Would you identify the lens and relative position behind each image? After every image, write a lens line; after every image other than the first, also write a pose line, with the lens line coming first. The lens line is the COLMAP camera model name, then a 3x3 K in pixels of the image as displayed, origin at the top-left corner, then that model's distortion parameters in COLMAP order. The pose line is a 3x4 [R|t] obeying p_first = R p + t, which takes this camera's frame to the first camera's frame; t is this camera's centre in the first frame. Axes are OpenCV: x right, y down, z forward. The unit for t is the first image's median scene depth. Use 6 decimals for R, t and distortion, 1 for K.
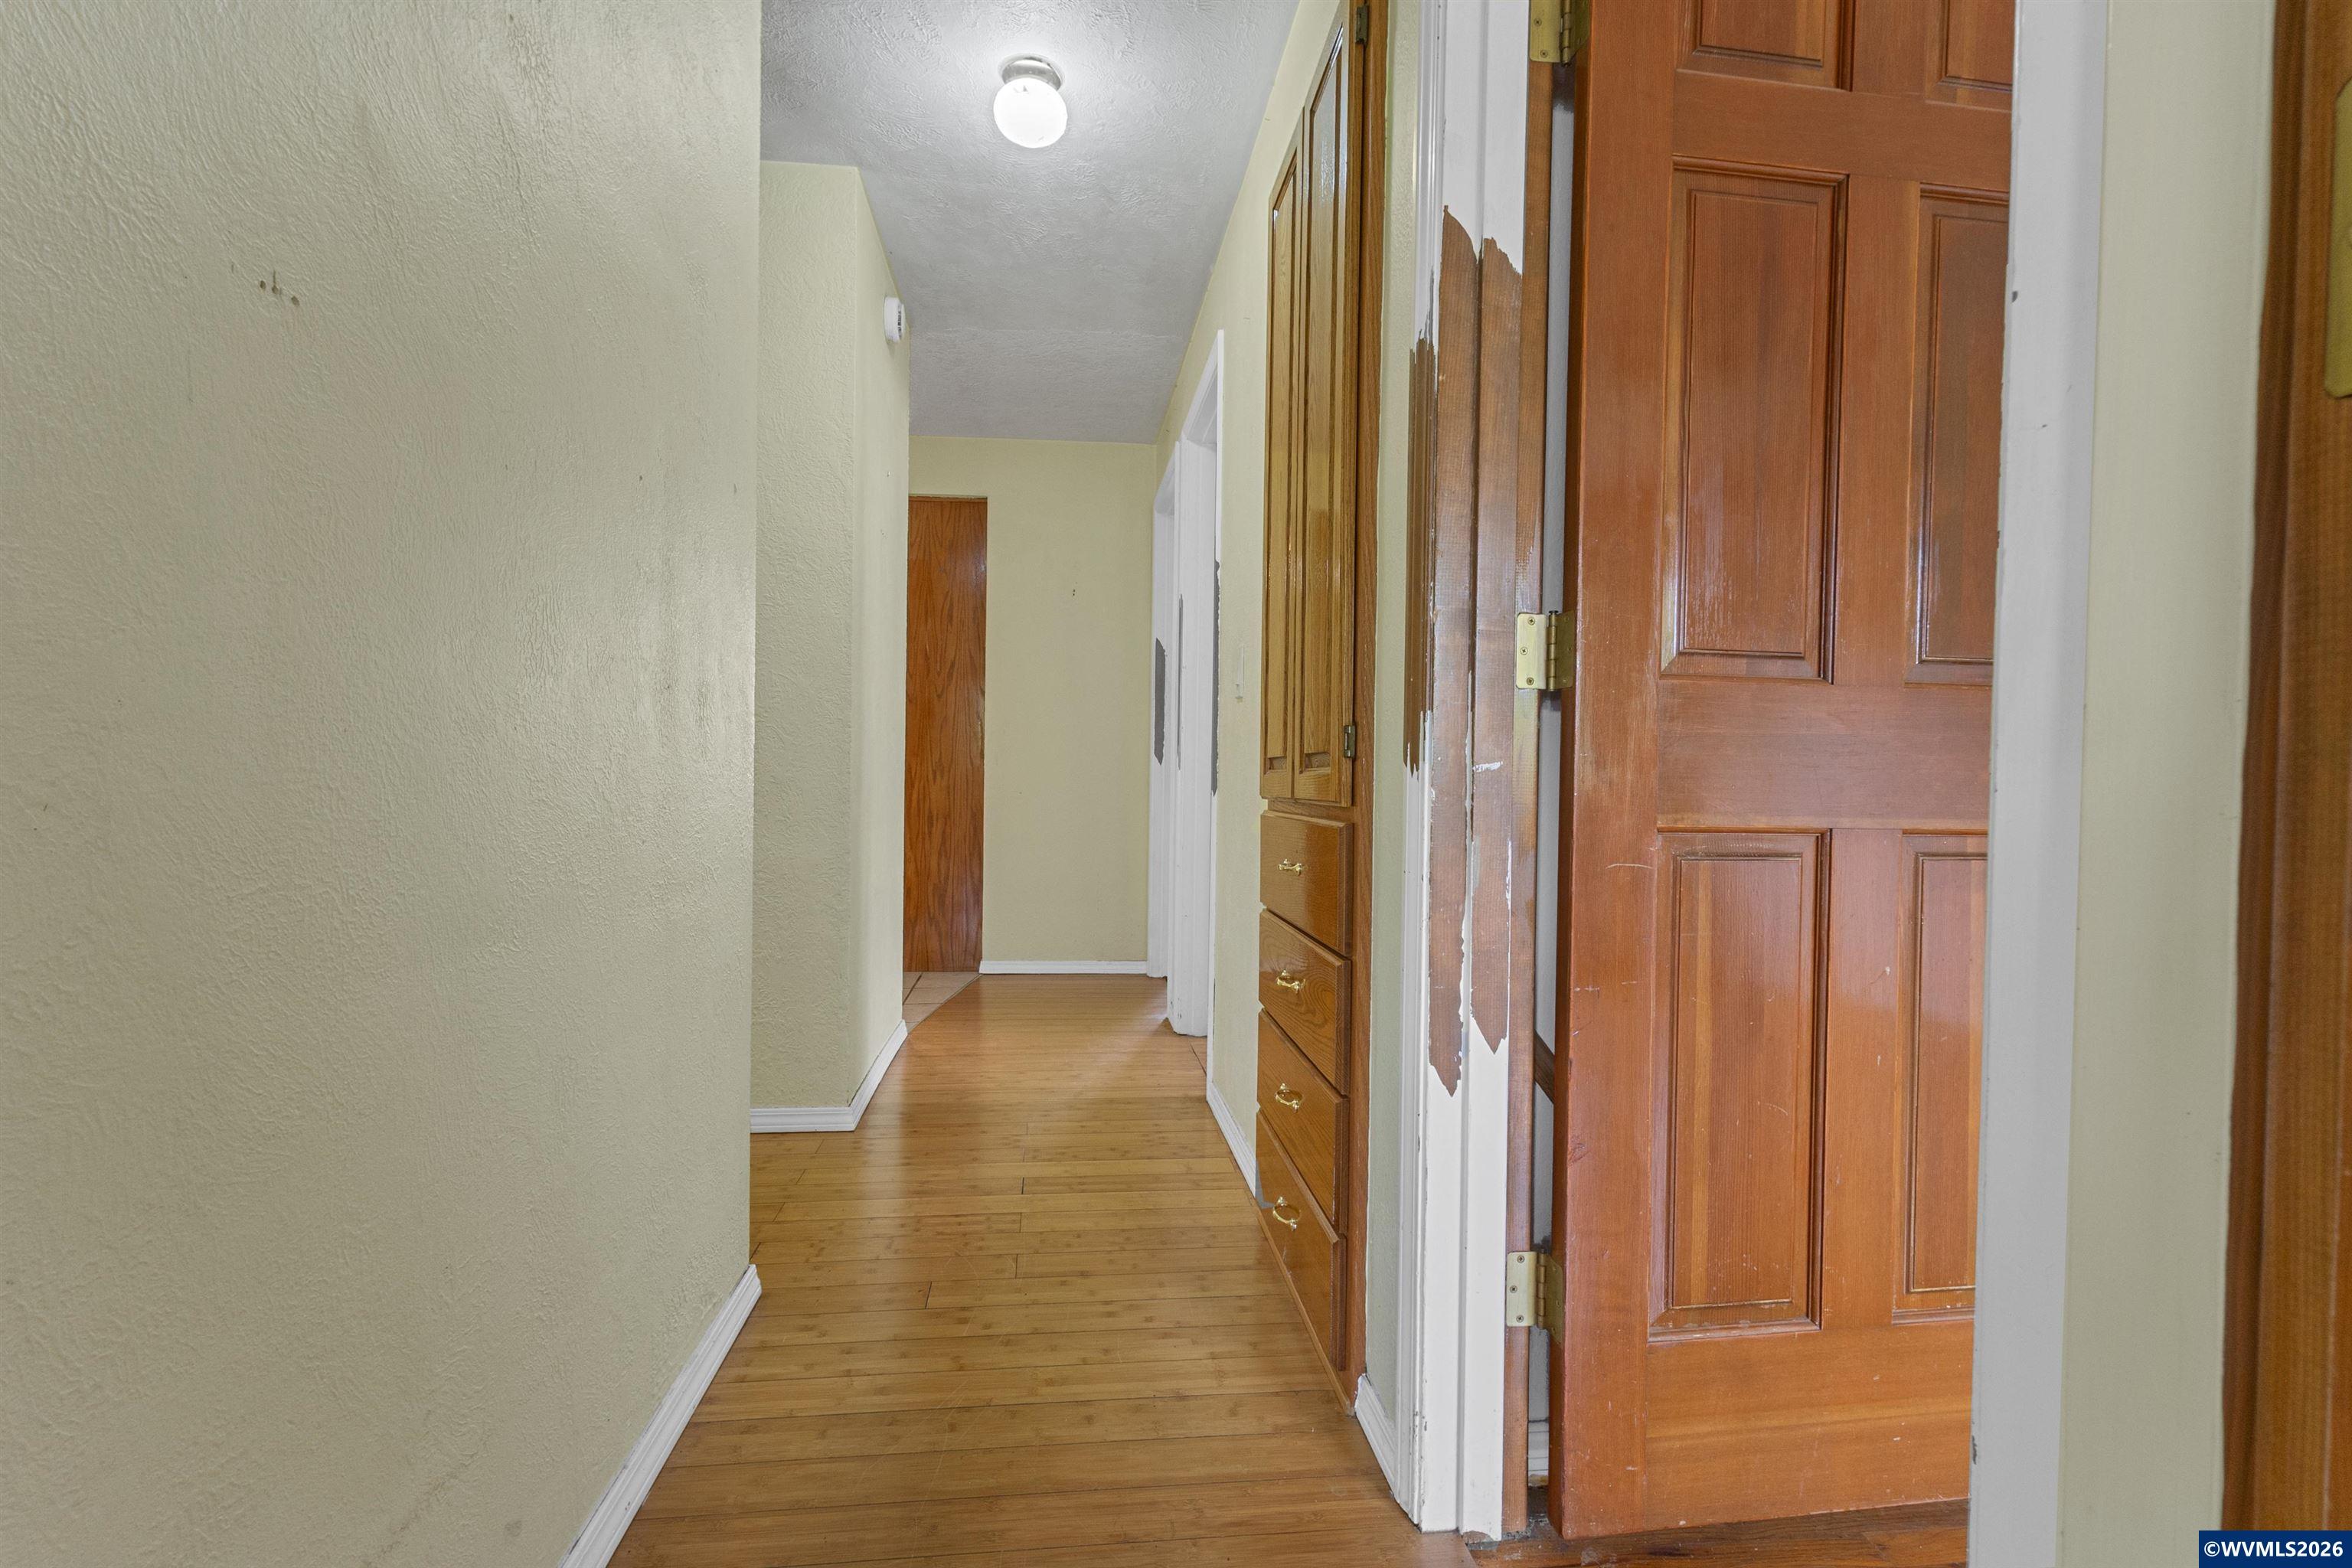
lens RADIAL K [[1080.1, 0, 1176.0], [0, 1080.1, 795.0], [0, 0, 1]] dist [0.002230, -0.000035]
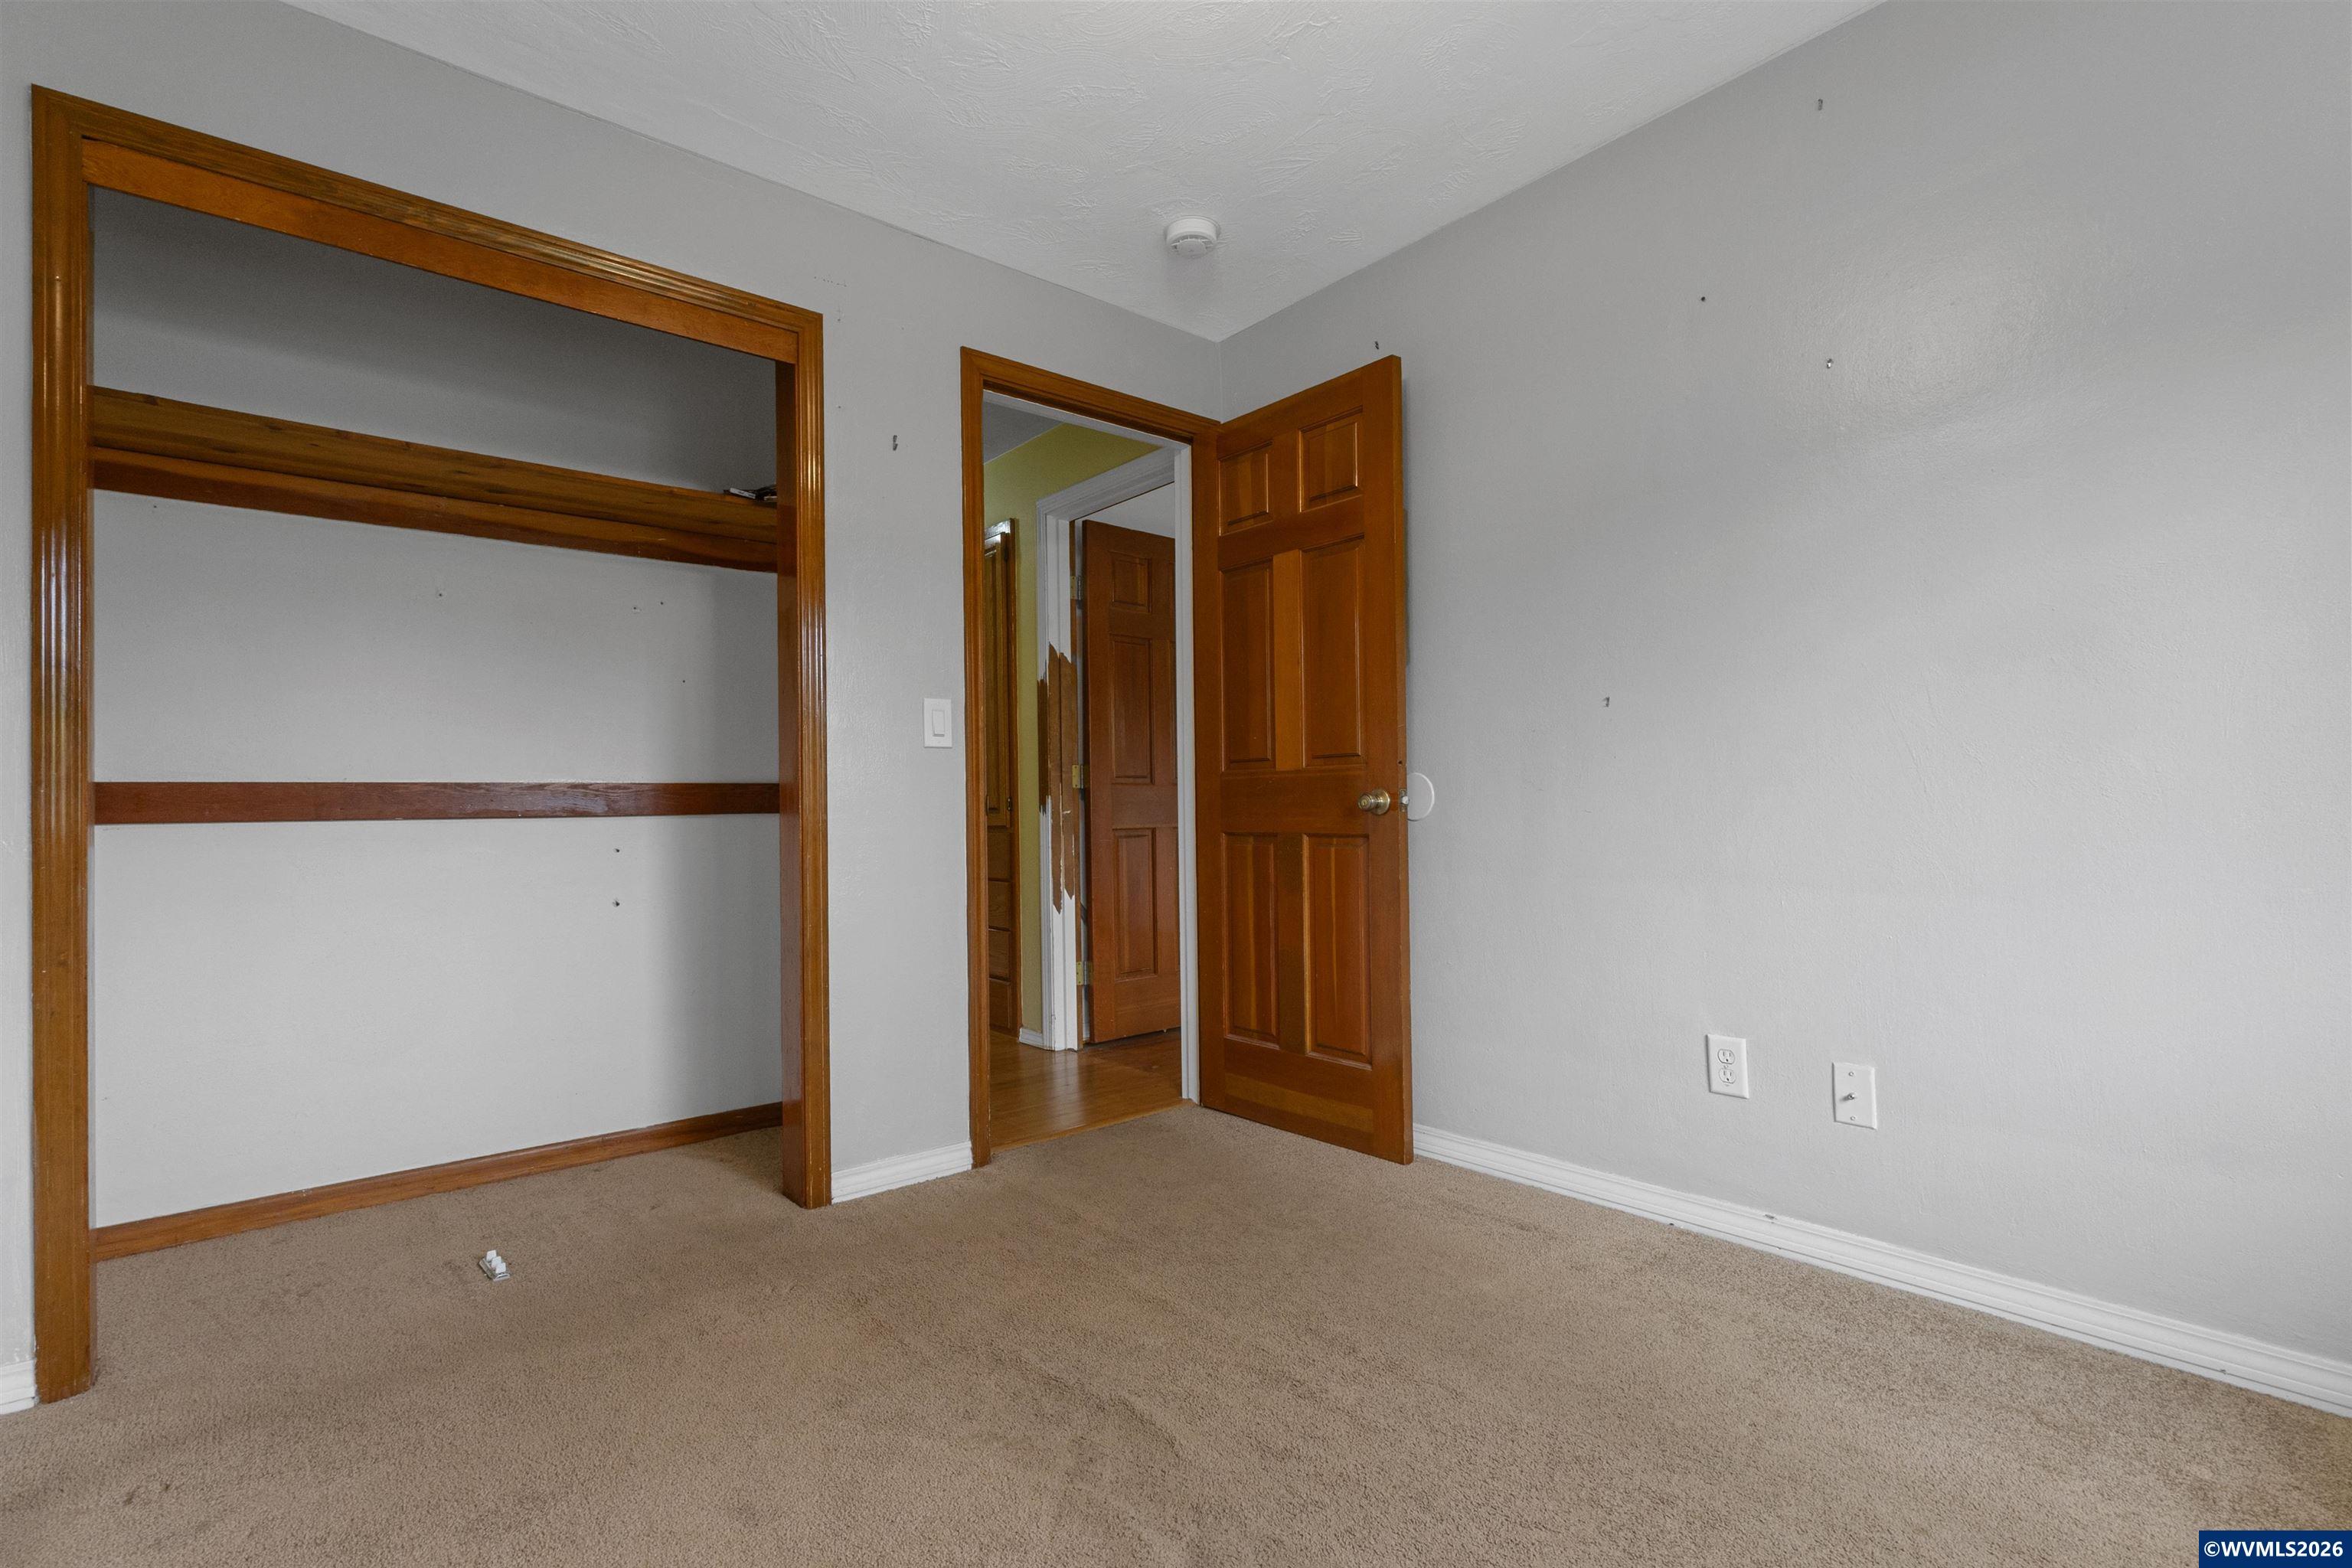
lens RADIAL K [[1080.1, 0, 1176.0], [0, 1080.1, 795.0], [0, 0, 1]] dist [0.002230, -0.000035]
pose [[0.836156, -0.018596, 0.548176, -1.220114], [0.035598, 0.999158, -0.020405, 0.001456], [-0.547335, 0.036576, 0.836114, -1.910827]]
